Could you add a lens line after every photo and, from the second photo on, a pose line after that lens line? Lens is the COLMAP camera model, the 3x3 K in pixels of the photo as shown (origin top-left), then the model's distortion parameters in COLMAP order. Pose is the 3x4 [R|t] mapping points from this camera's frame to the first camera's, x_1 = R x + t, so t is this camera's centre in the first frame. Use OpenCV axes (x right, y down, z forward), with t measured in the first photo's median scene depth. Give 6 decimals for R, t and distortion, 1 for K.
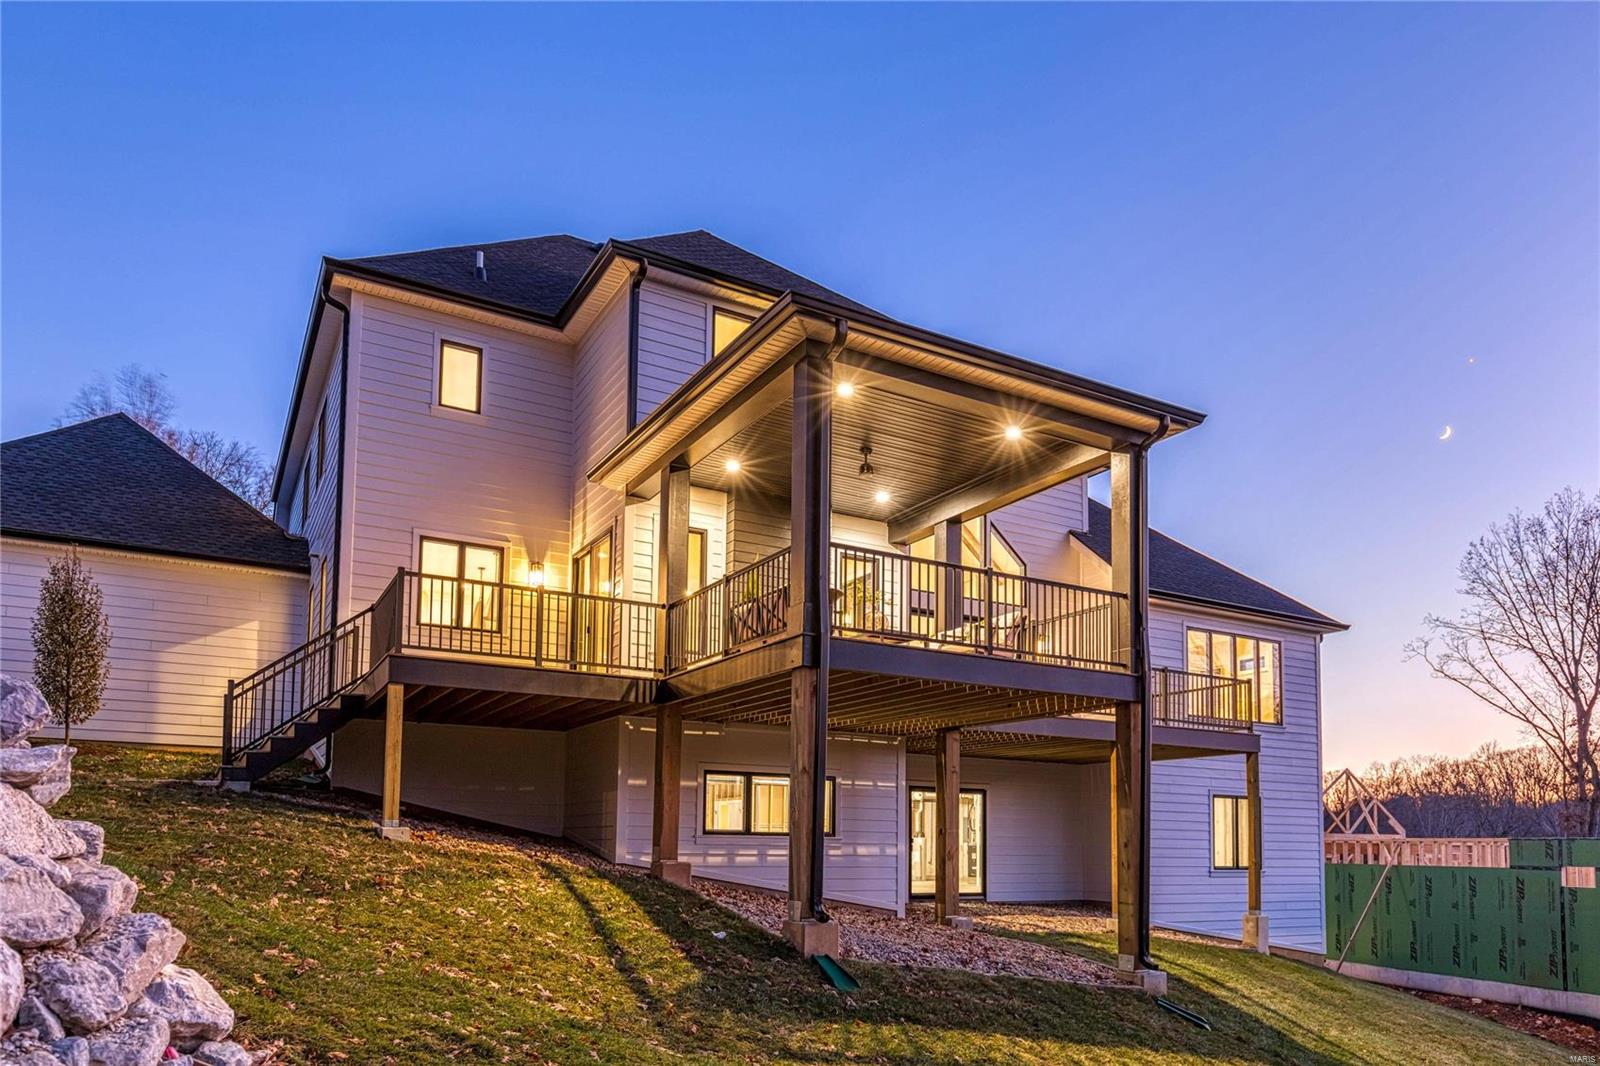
lens RADIAL K [[1004.3, 0, 800.0], [0, 1004.3, 533.0], [0, 0, 1]] dist [-0.000739, -0.000089]
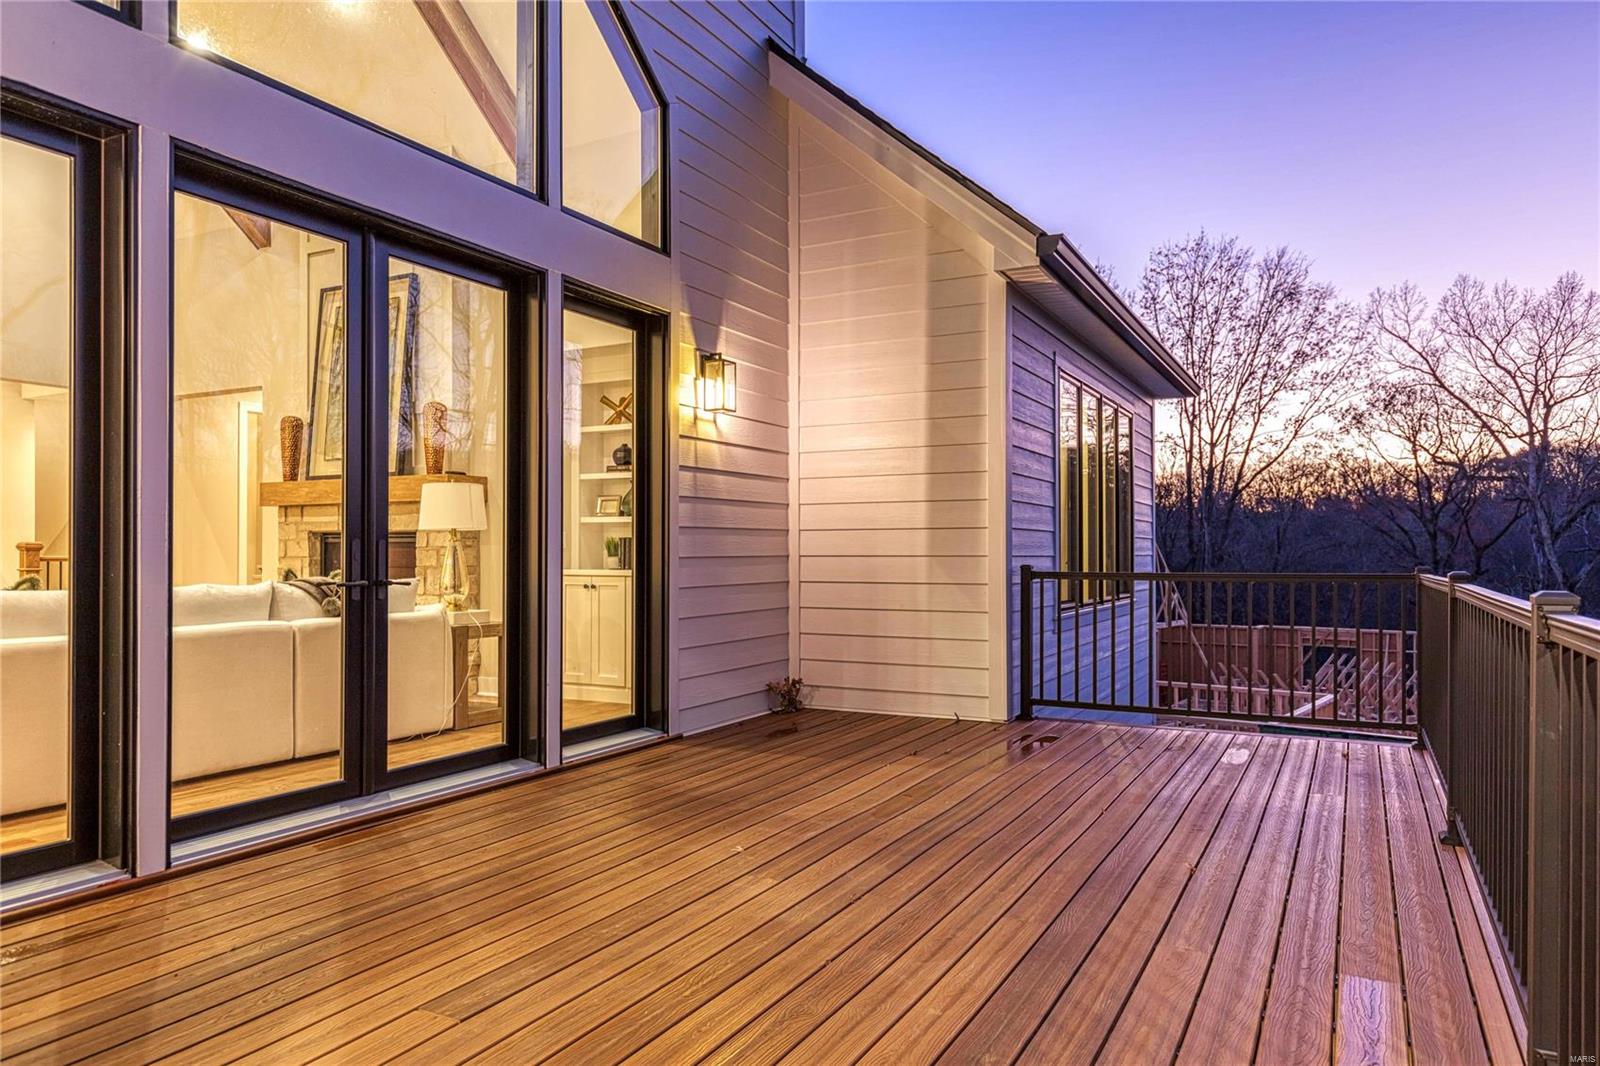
lens RADIAL K [[1045.8, 0, 807.3], [0, 1045.8, 555.6], [0, 0, 1]] dist [0.002522, 0.000439]
pose [[0.848933, -0.011537, 0.528375, 0.095707], [-0.140387, 0.958922, 0.246496, 0.077836], [-0.509514, -0.283435, 0.812441, 0.687427]]
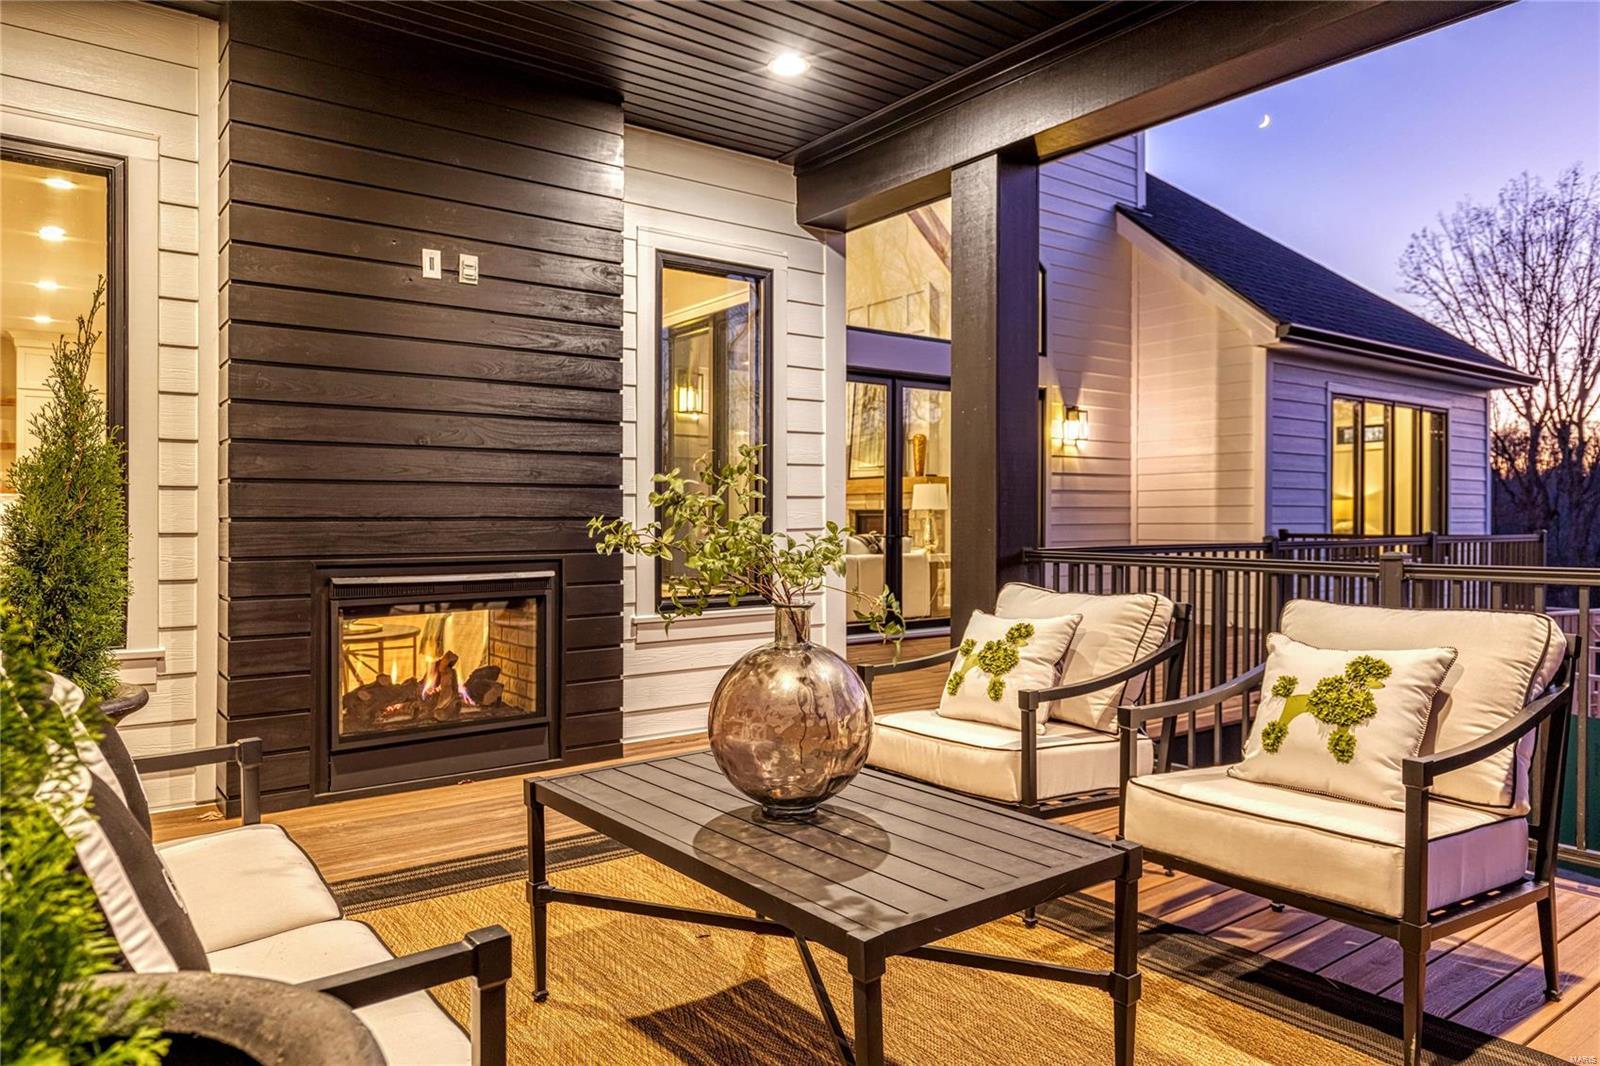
lens RADIAL K [[1055.0, 0, 800.0], [0, 1055.0, 533.0], [0, 0, 1]] dist [0.000530, 0.000711]
pose [[0.993386, -0.014280, 0.113928, 0.031559], [-0.019709, 0.956304, 0.291710, 0.004214], [-0.113115, -0.292026, 0.949698, 0.442246]]
